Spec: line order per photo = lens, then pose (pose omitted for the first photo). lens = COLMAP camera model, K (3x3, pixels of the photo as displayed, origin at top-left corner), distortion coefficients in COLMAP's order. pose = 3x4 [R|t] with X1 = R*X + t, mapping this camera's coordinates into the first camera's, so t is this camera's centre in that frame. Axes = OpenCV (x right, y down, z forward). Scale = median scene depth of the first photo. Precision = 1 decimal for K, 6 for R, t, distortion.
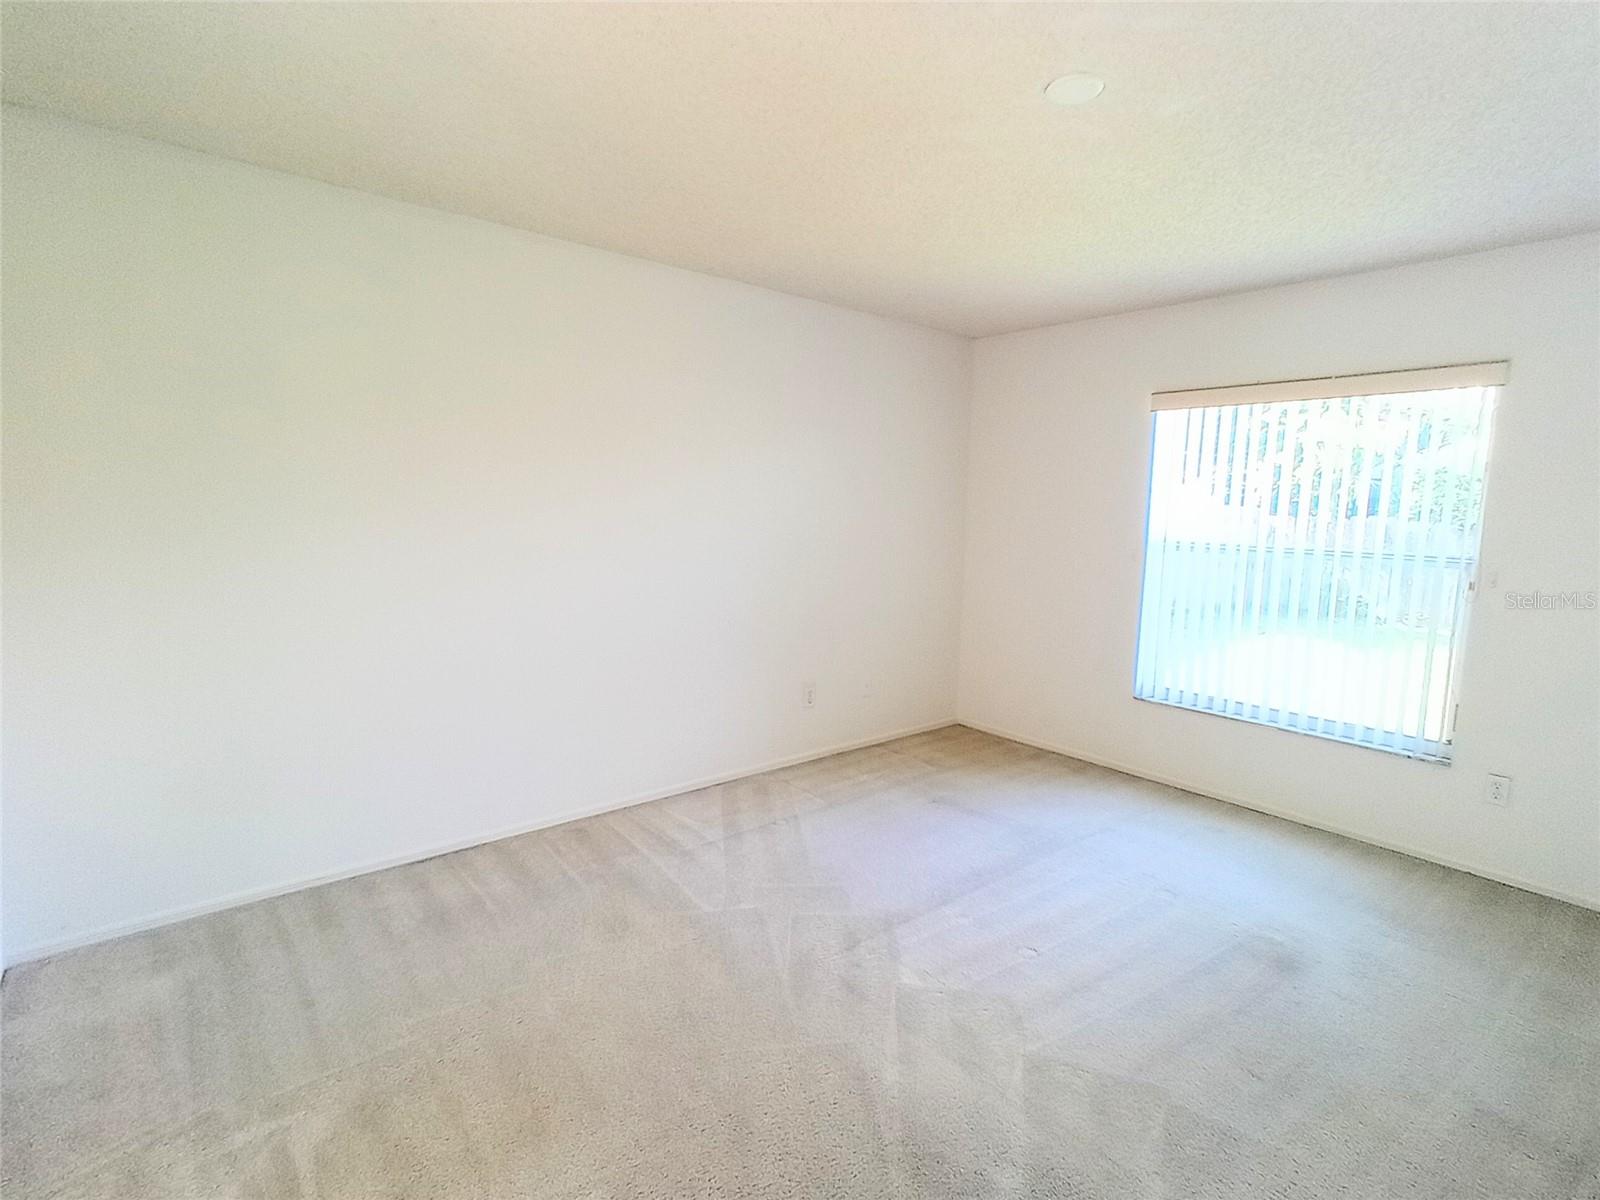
lens RADIAL K [[797.2, 0, 800.0], [0, 797.2, 600.0], [0, 0, 1]] dist [-0.000233, -0.000009]
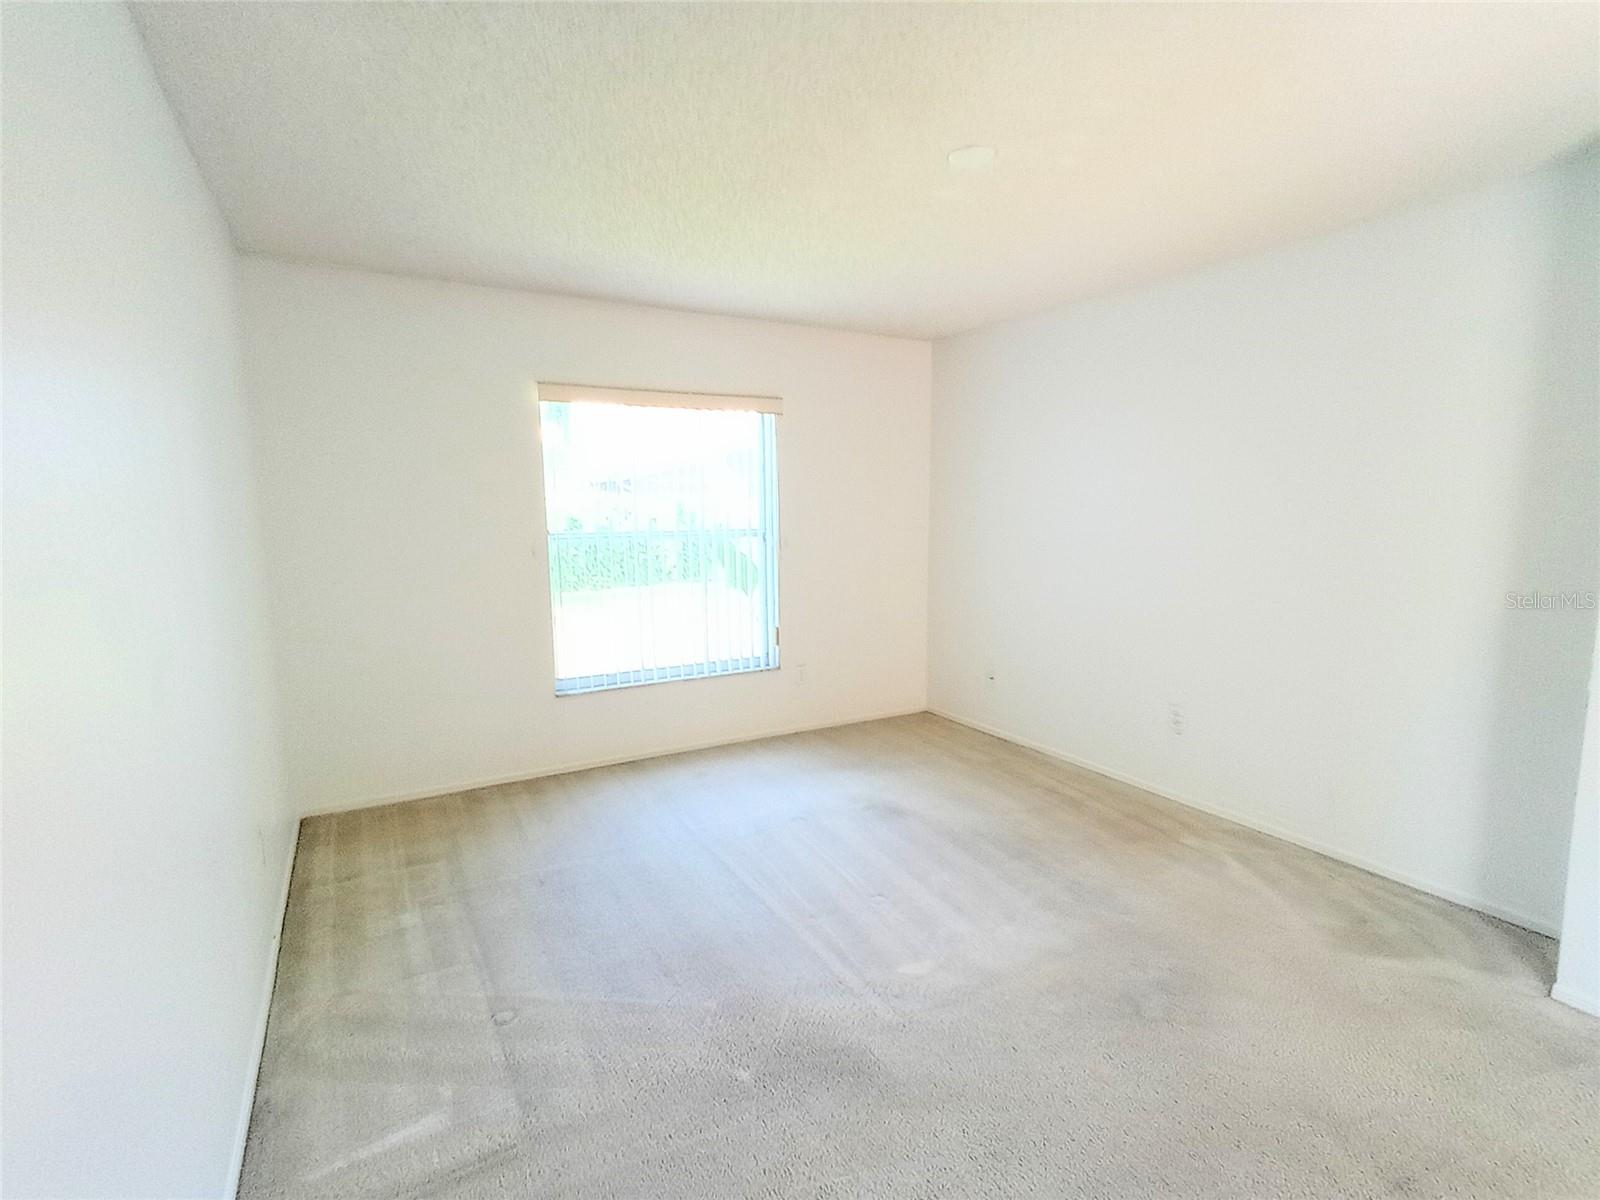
lens RADIAL K [[797.2, 0, 800.0], [0, 797.2, 600.0], [0, 0, 1]] dist [-0.000233, -0.000009]
pose [[0.151427, -0.147199, 0.977447, -0.496503], [0.127490, 0.983499, 0.128359, -0.084487], [-0.980212, 0.105178, 0.167695, 0.566137]]
